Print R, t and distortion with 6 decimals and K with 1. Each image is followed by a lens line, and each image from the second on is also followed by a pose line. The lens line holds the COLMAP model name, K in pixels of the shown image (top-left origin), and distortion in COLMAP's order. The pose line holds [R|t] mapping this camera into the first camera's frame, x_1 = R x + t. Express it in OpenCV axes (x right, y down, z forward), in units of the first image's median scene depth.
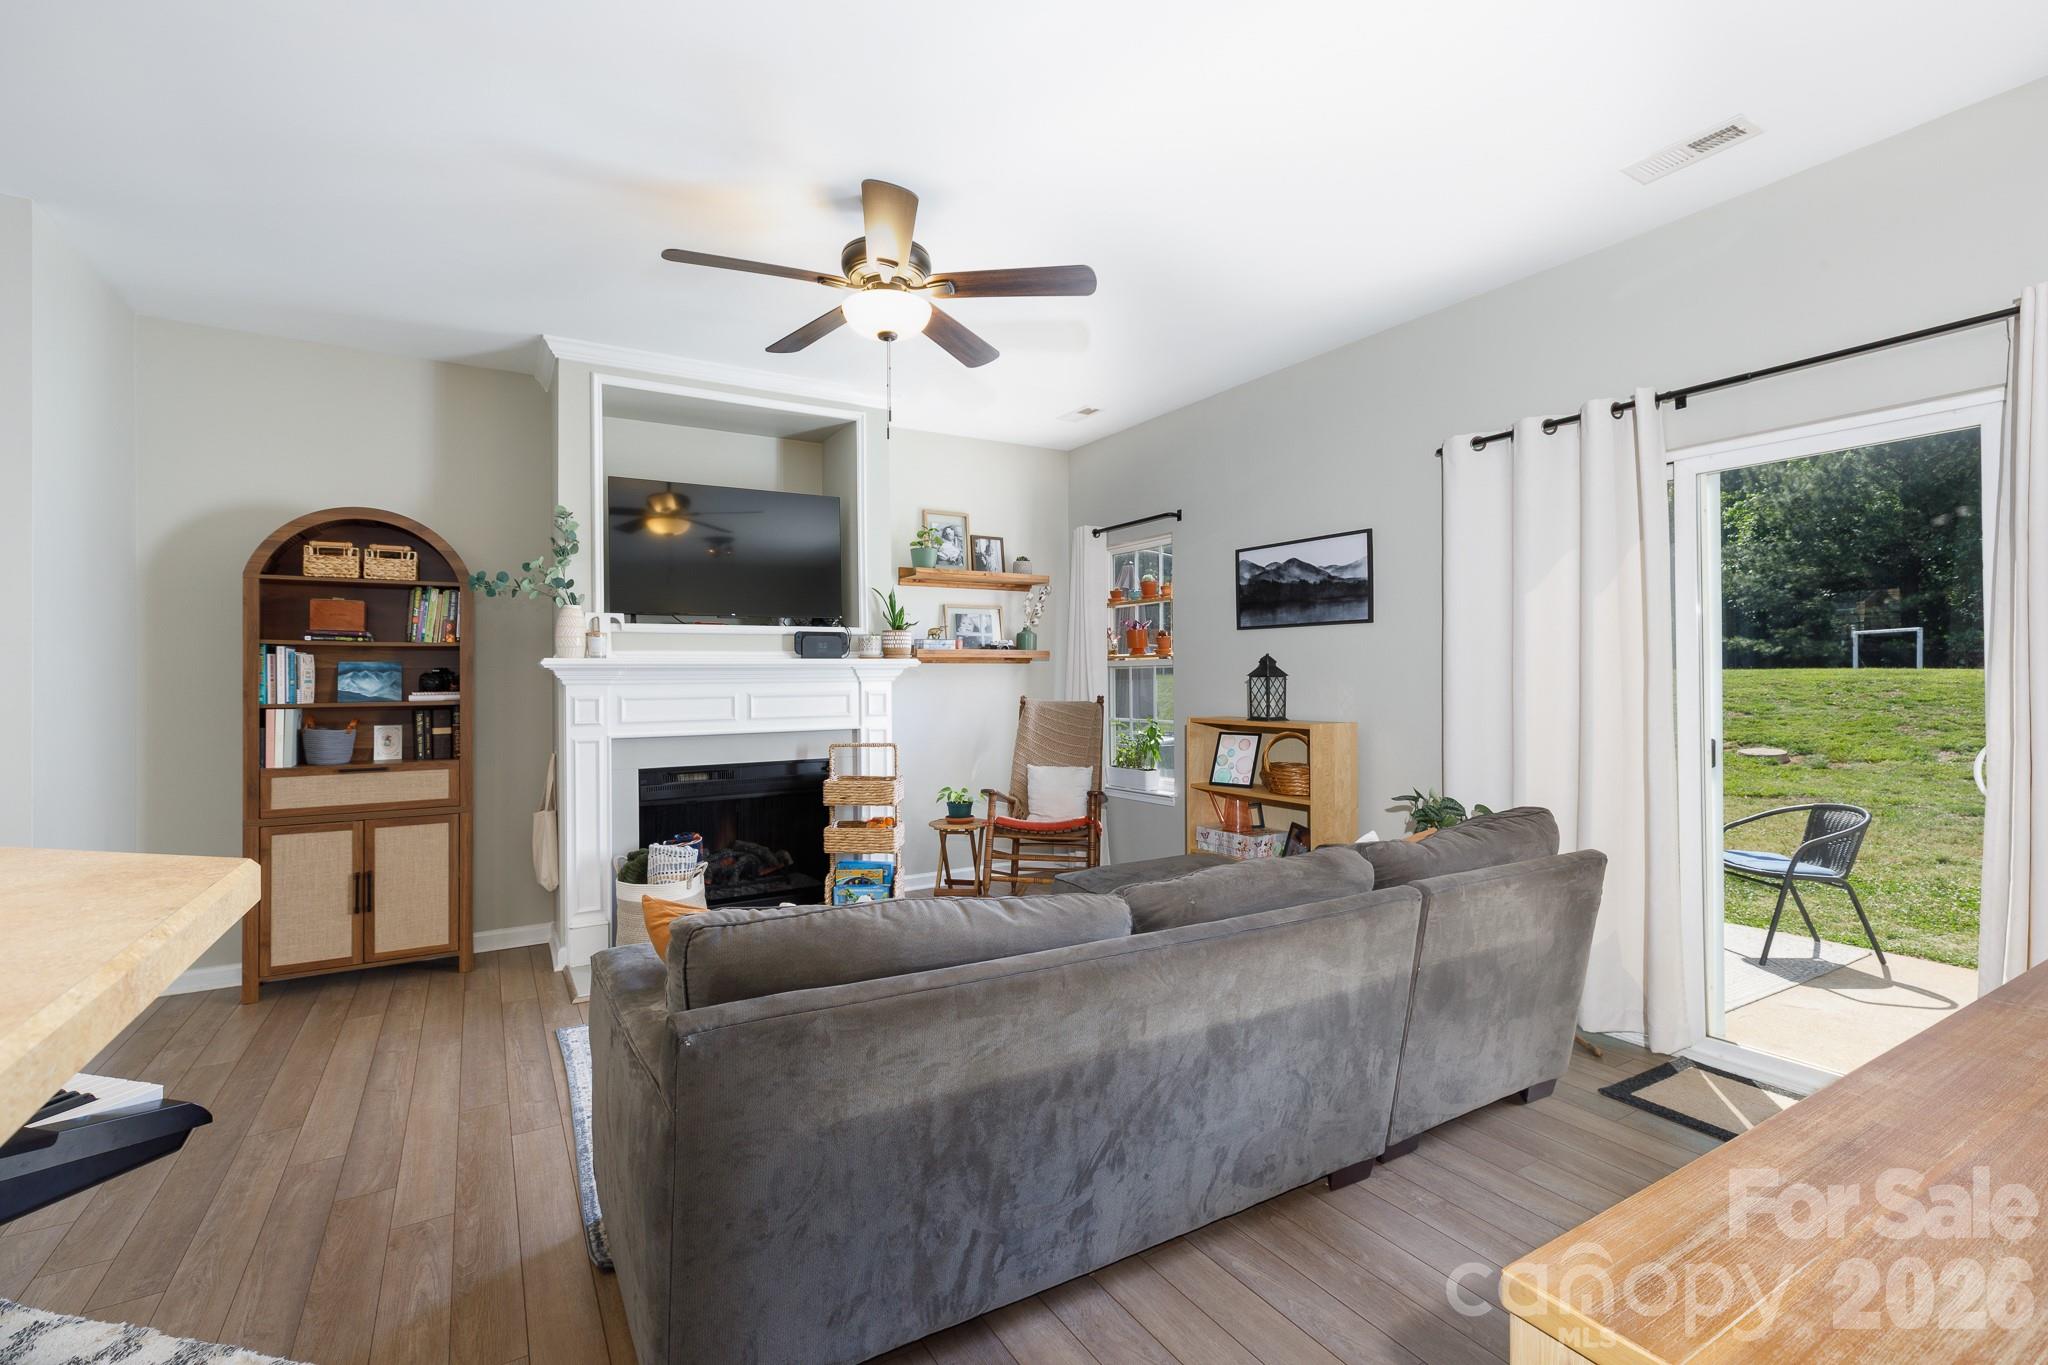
lens RADIAL K [[920.6, 0, 1021.2], [0, 920.6, 672.4], [0, 0, 1]] dist [0.007144, -0.001193]
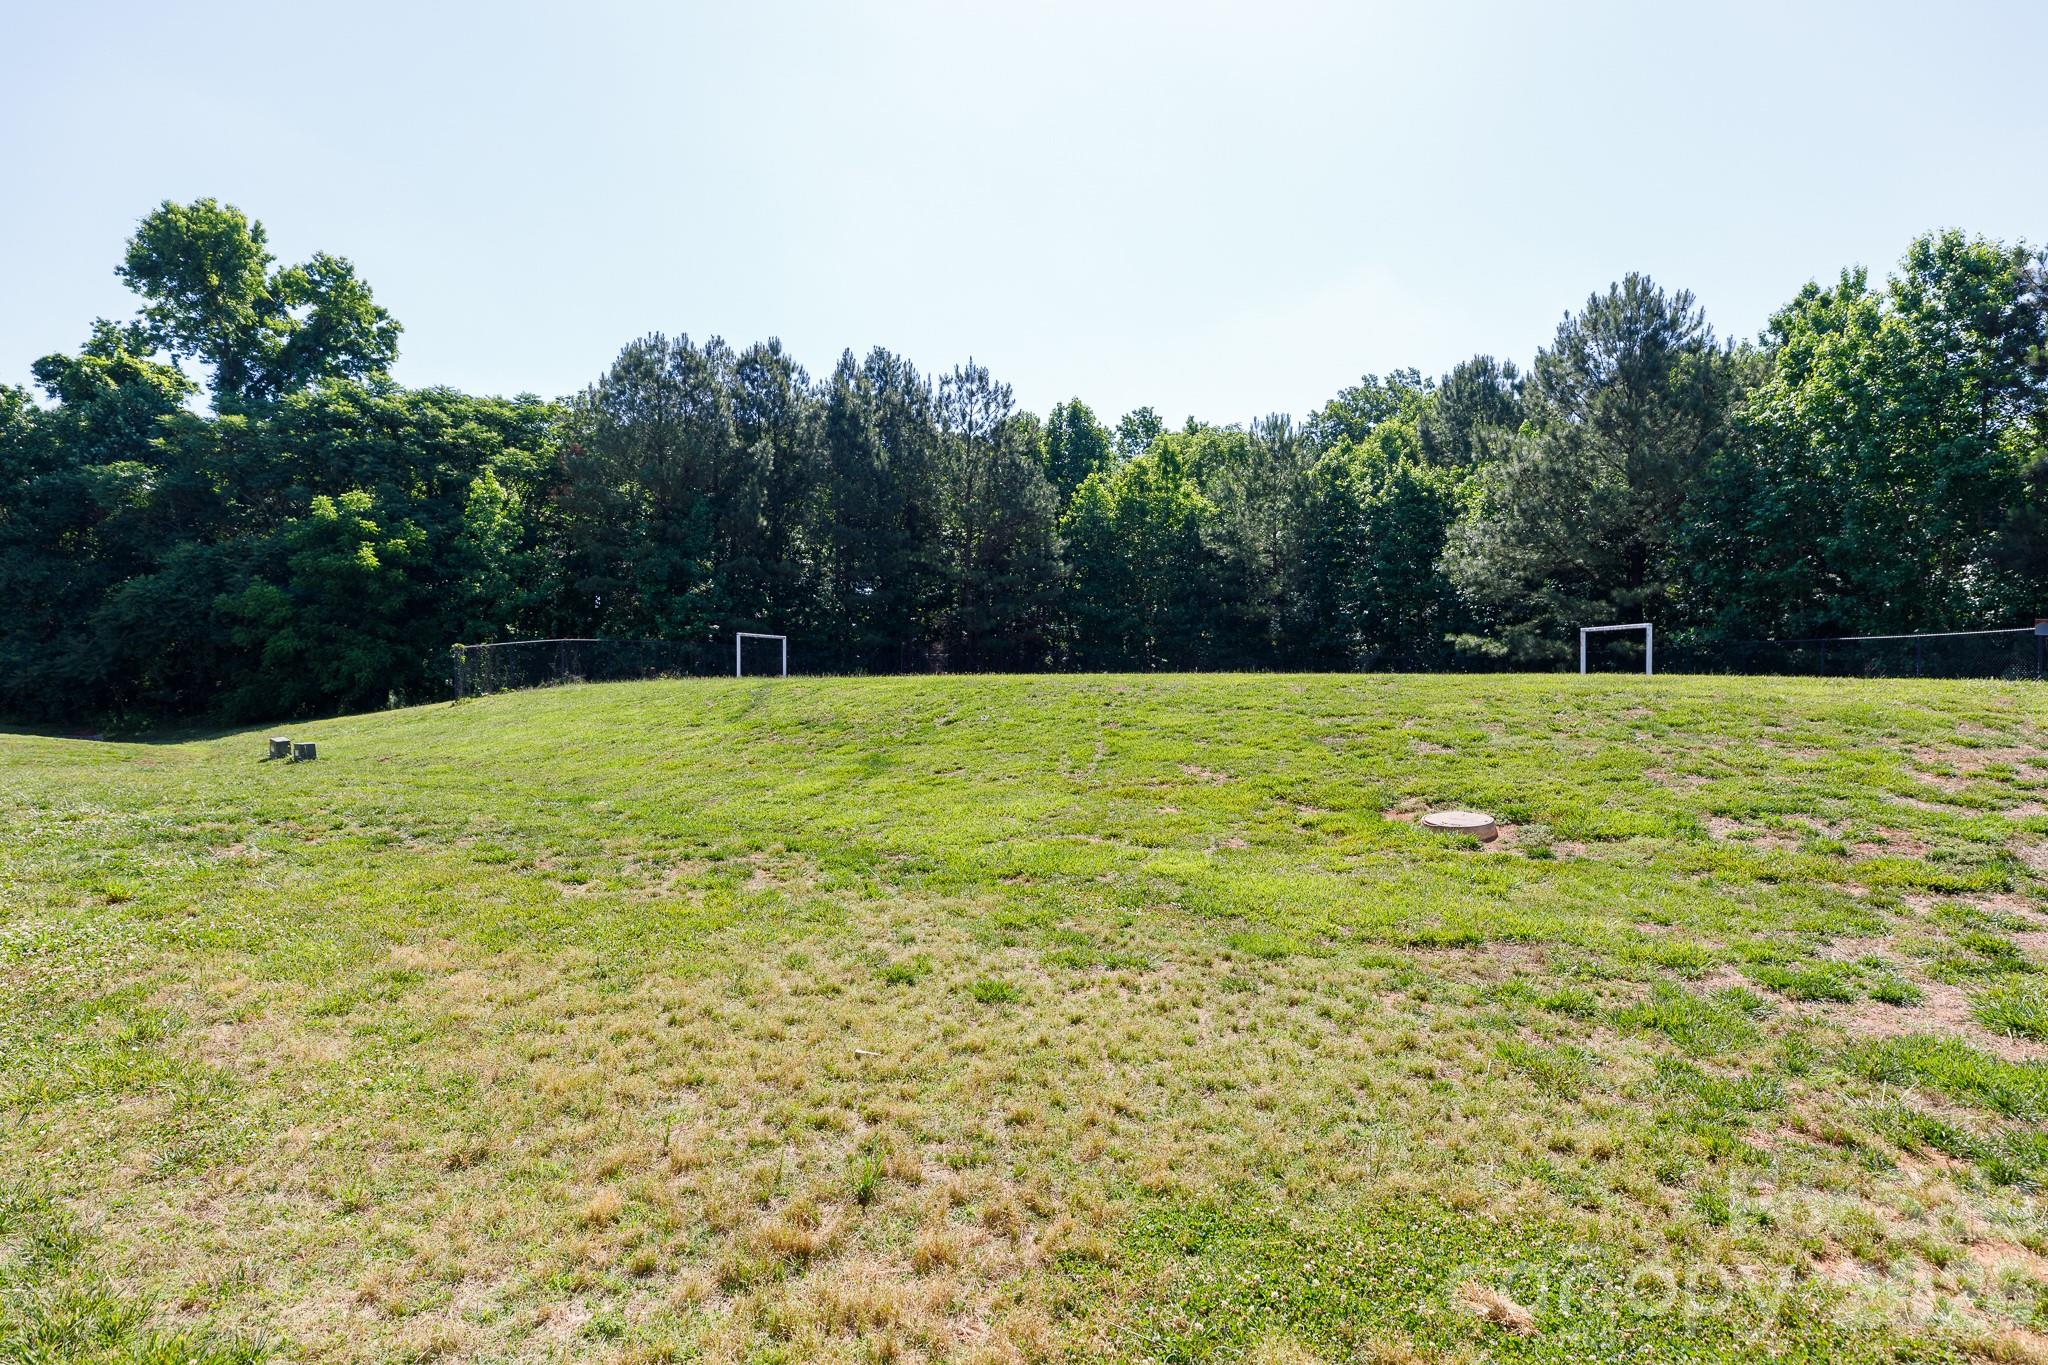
lens RADIAL K [[1128.1, 0, 1018.2], [0, 1128.1, 678.3], [0, 0, 1]] dist [0.002809, 0.000240]
pose [[0.962727, 0.005268, 0.270424, 0.171437], [-0.006838, 0.999965, 0.004863, -0.001524], [-0.270388, -0.006531, 0.962729, 0.196521]]
